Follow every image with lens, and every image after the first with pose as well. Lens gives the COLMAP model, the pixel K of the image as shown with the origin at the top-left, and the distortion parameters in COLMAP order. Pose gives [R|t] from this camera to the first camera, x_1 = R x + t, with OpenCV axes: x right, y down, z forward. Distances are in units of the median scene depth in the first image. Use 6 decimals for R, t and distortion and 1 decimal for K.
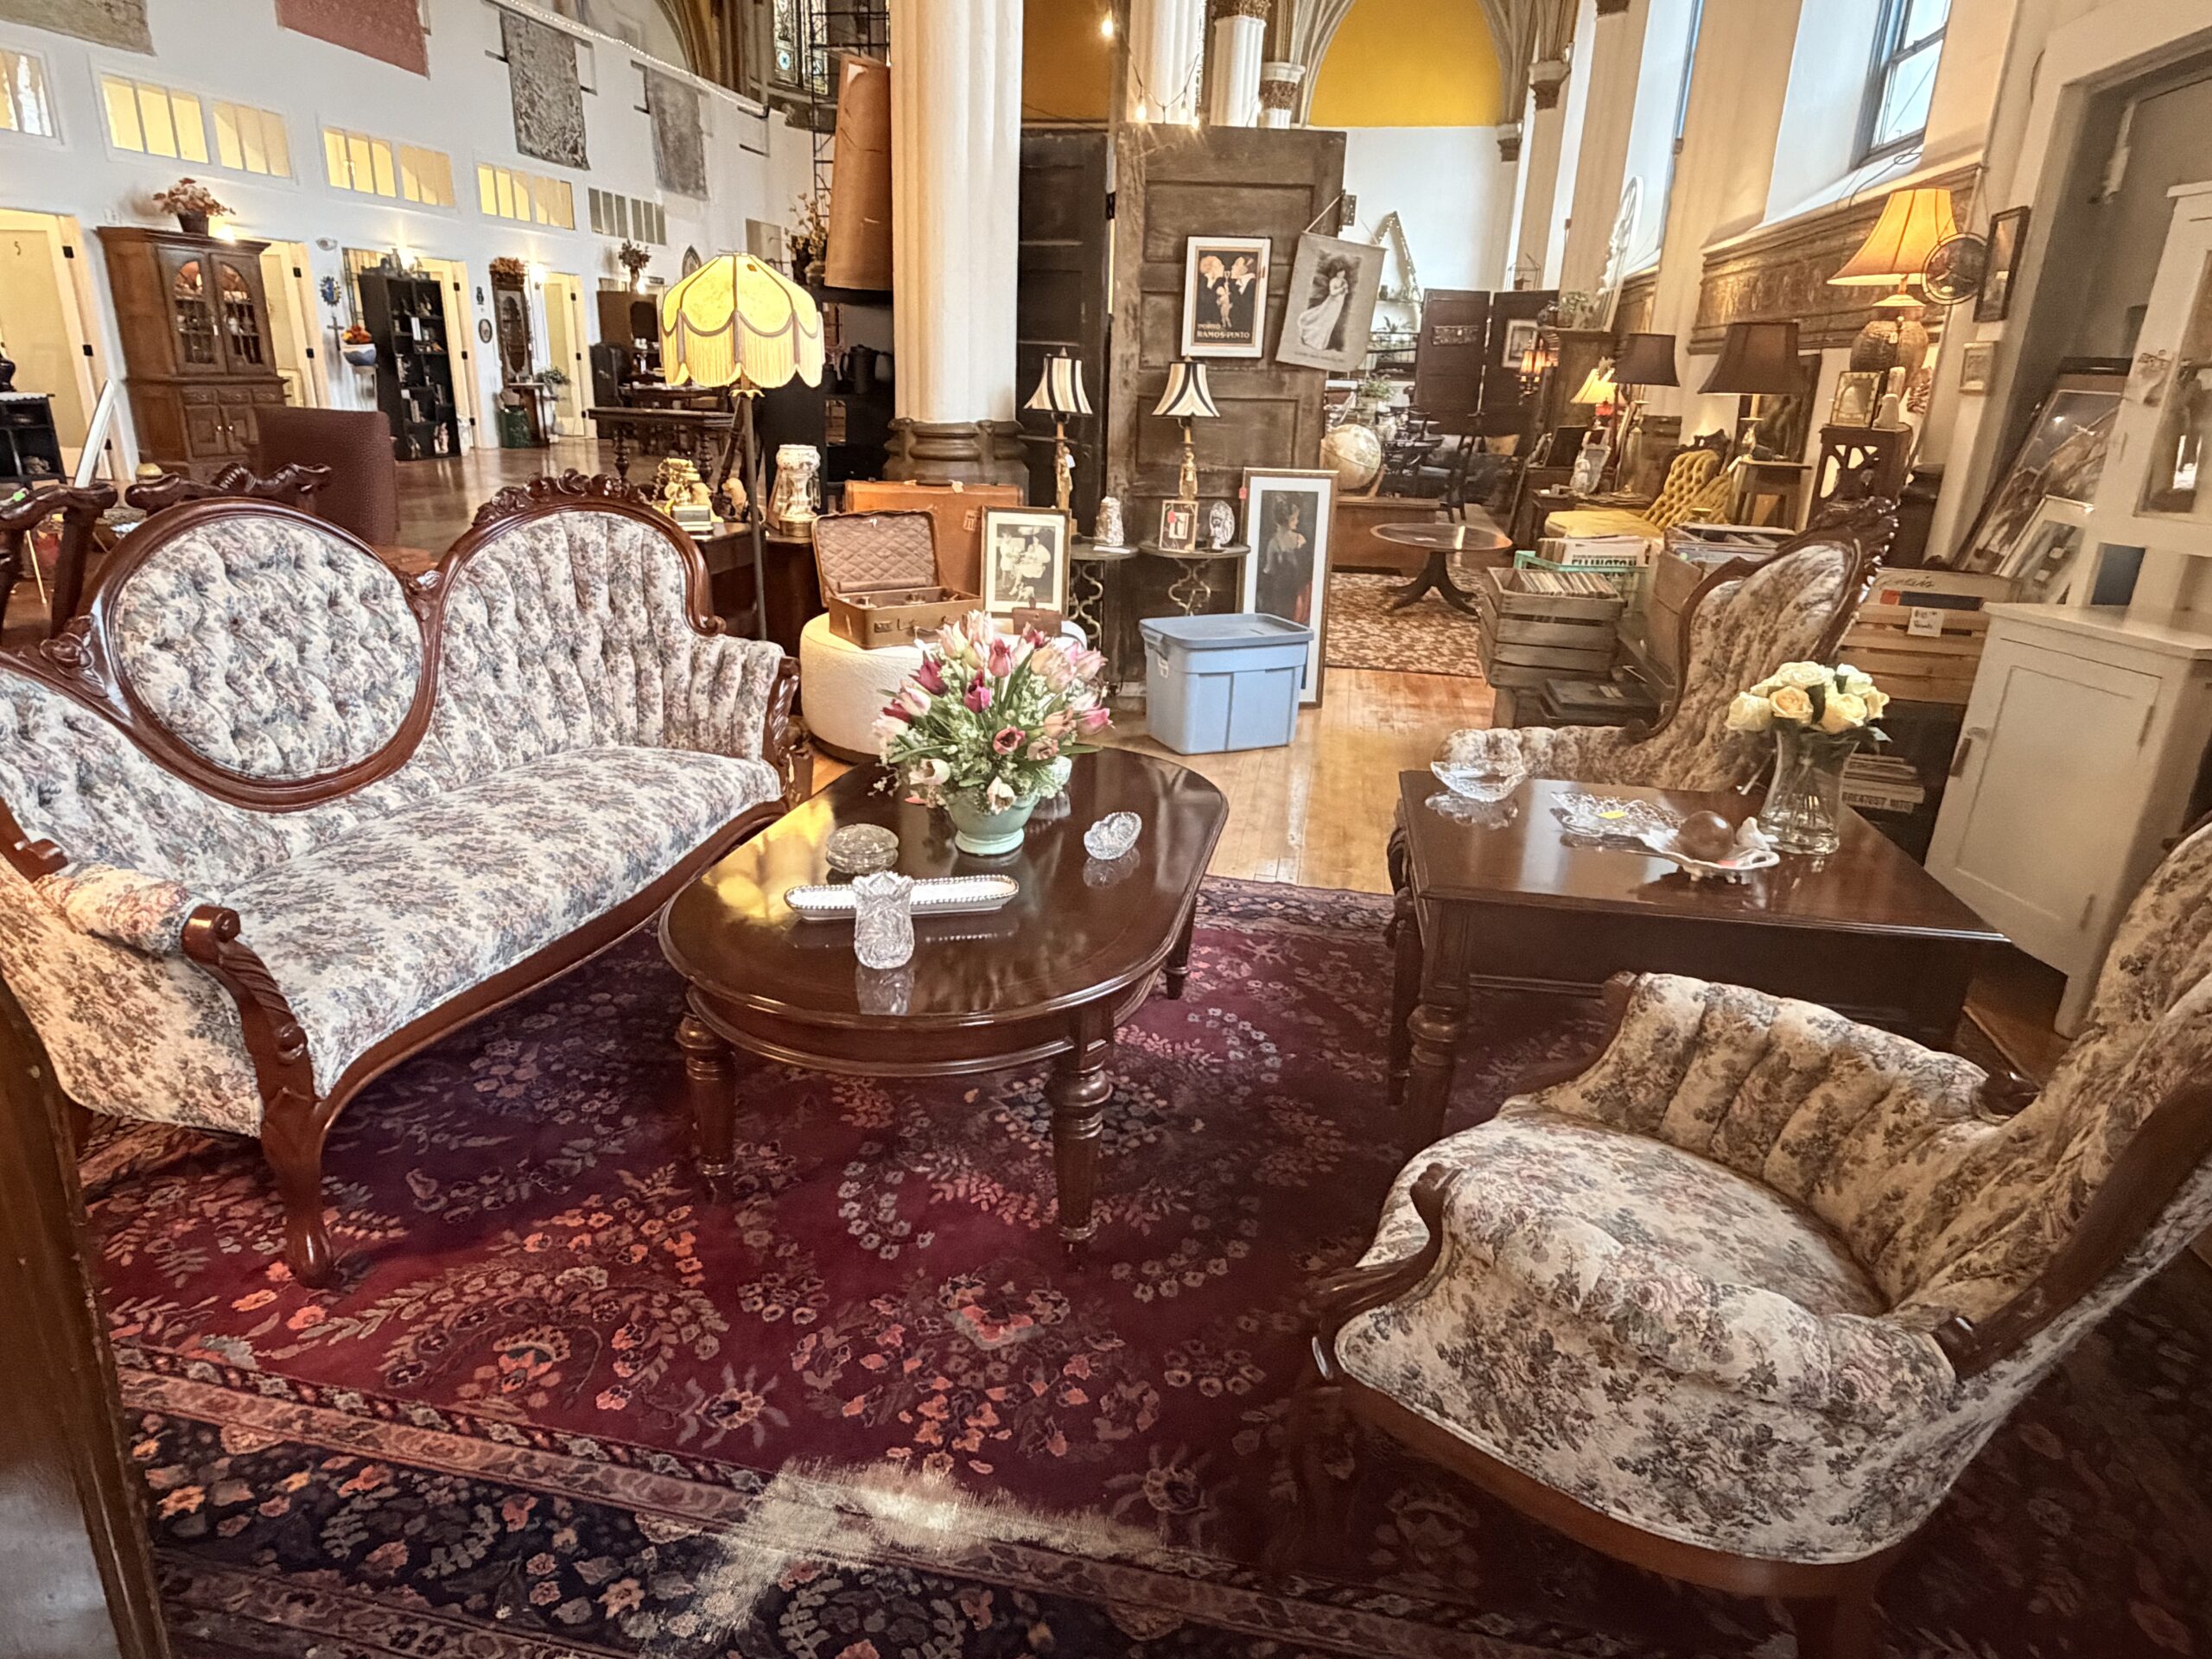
lens RADIAL K [[1322.2, 0, 1106.0], [0, 1322.2, 829.5], [0, 0, 1]] dist [-0.004418, 0.001769]
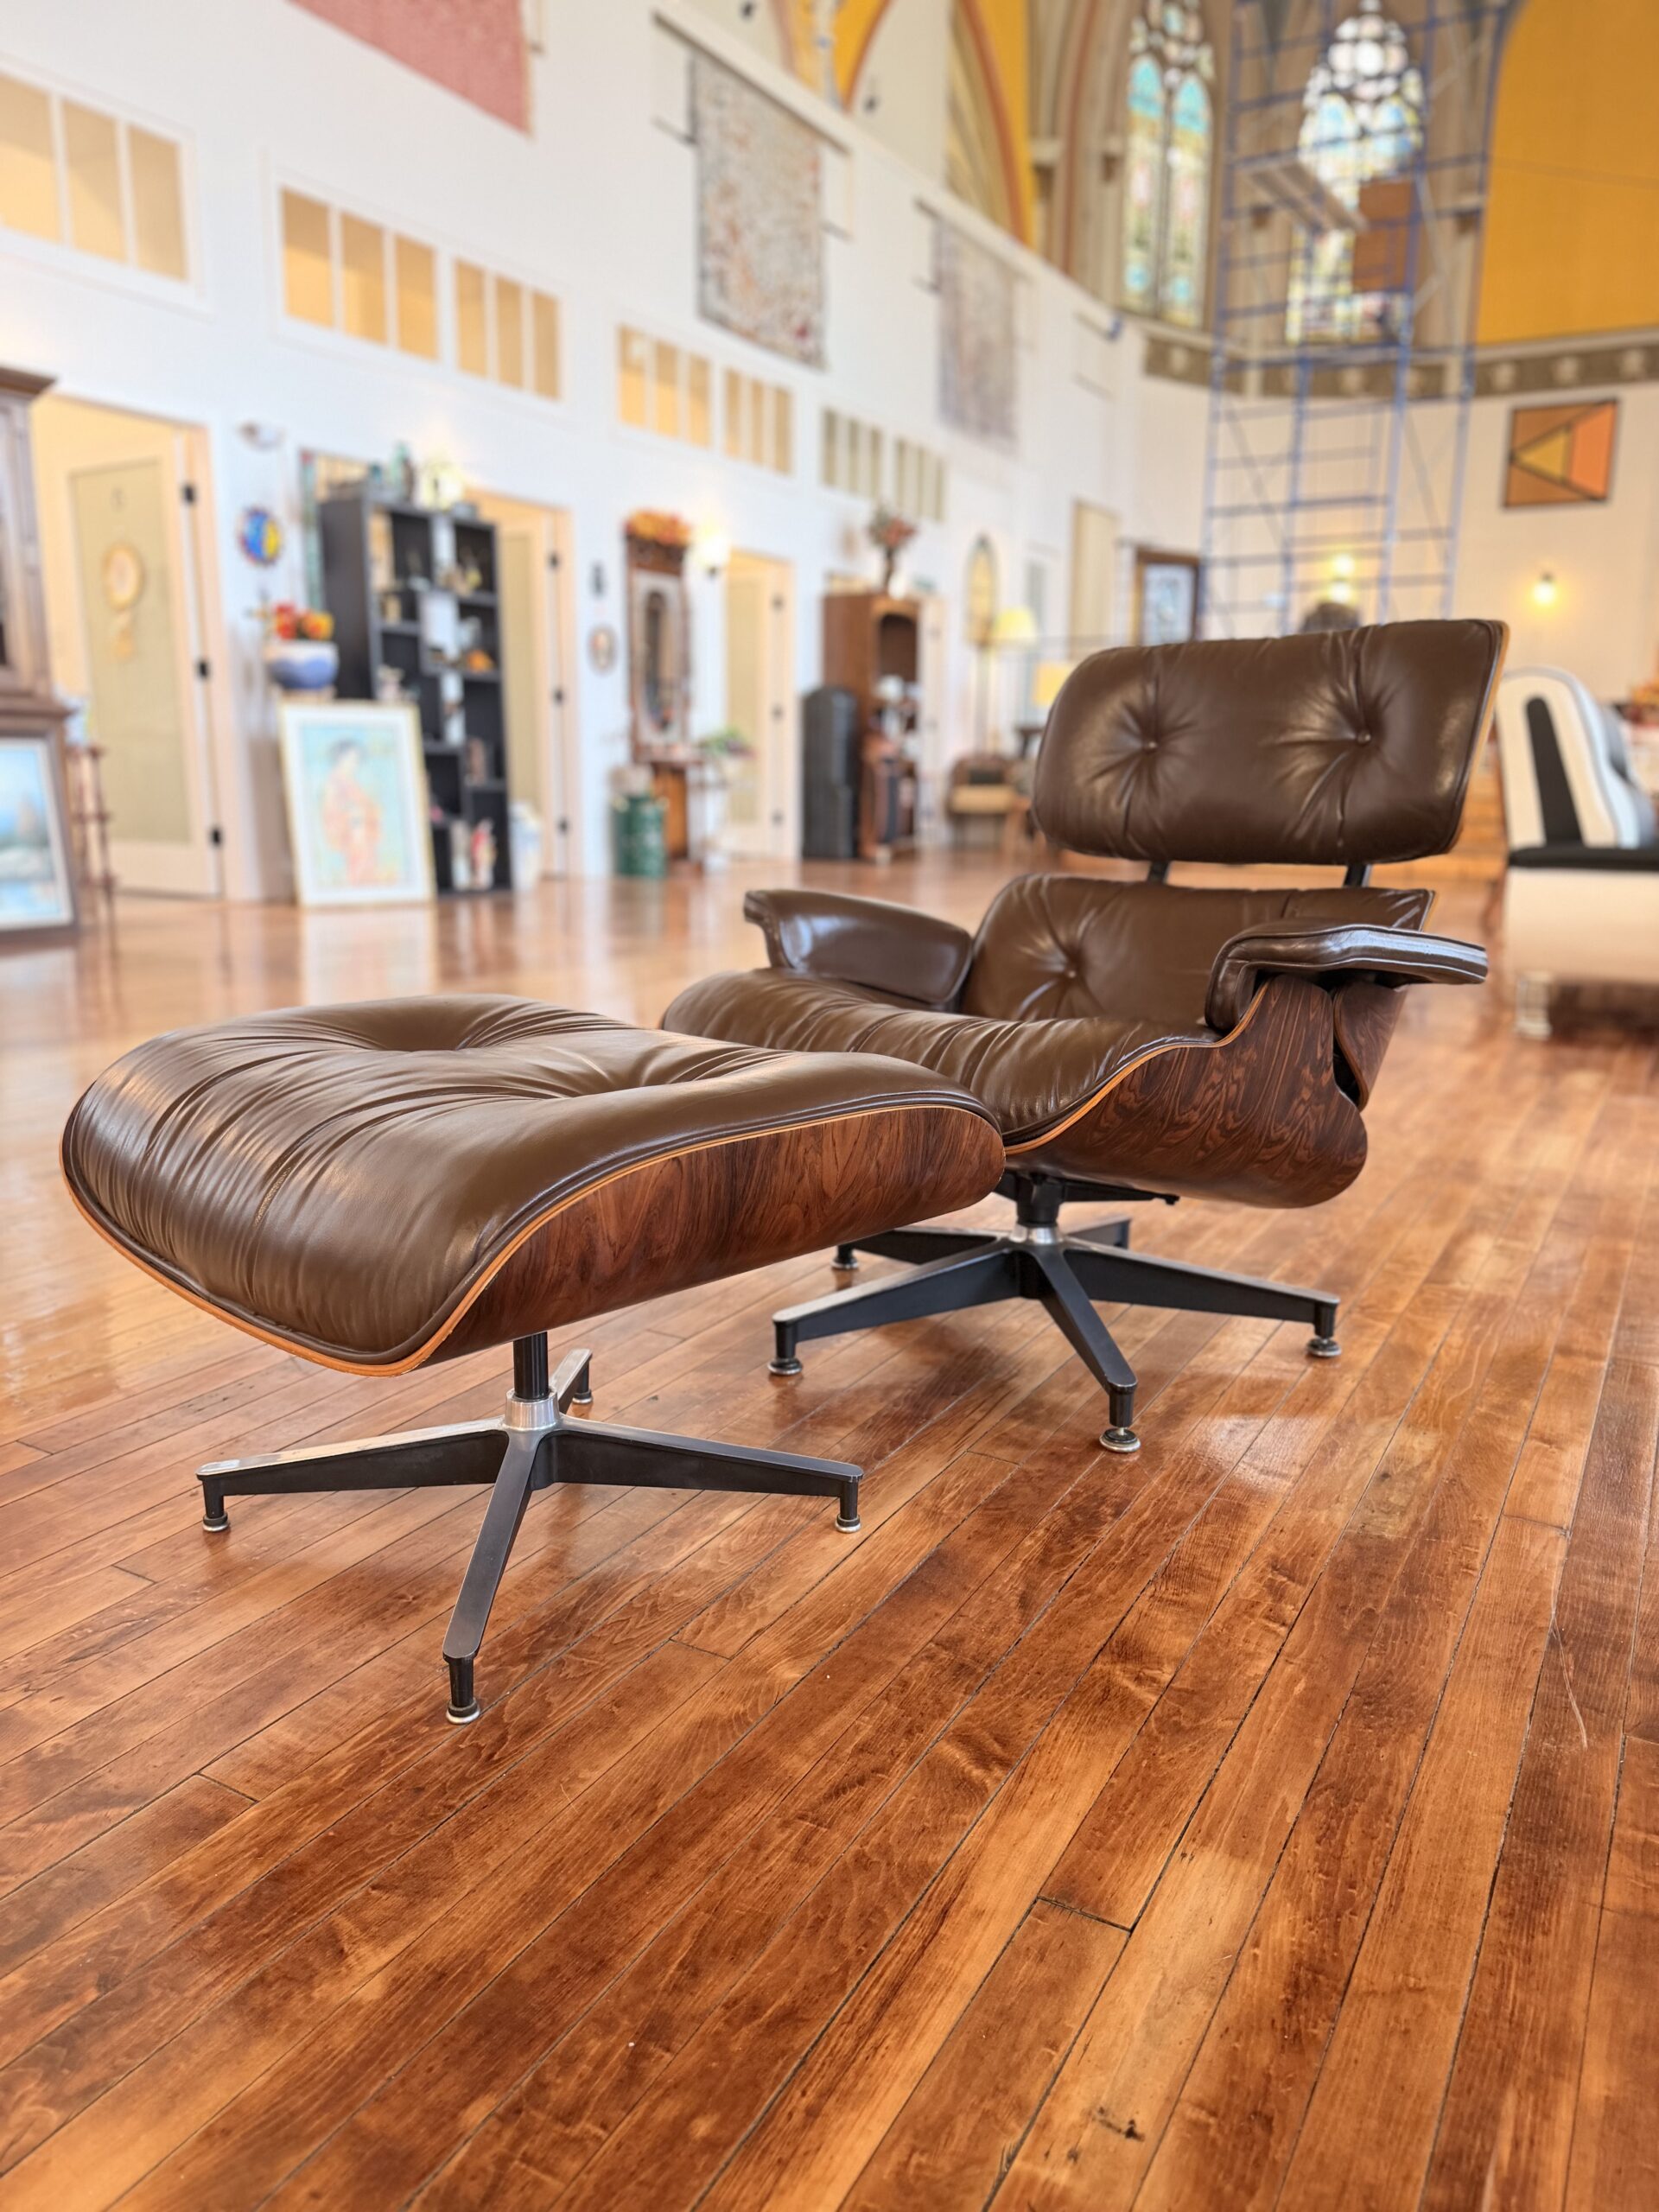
lens RADIAL K [[1570.4, 0, 829.5], [0, 1570.4, 1106.0], [0, 0, 1]] dist [0.000220, -0.003379]
pose [[0.942362, 0.040893, -0.332086, -0.181424], [-0.086909, 0.988354, -0.124916, -0.137445], [0.323110, 0.146578, 0.934941, 0.488549]]
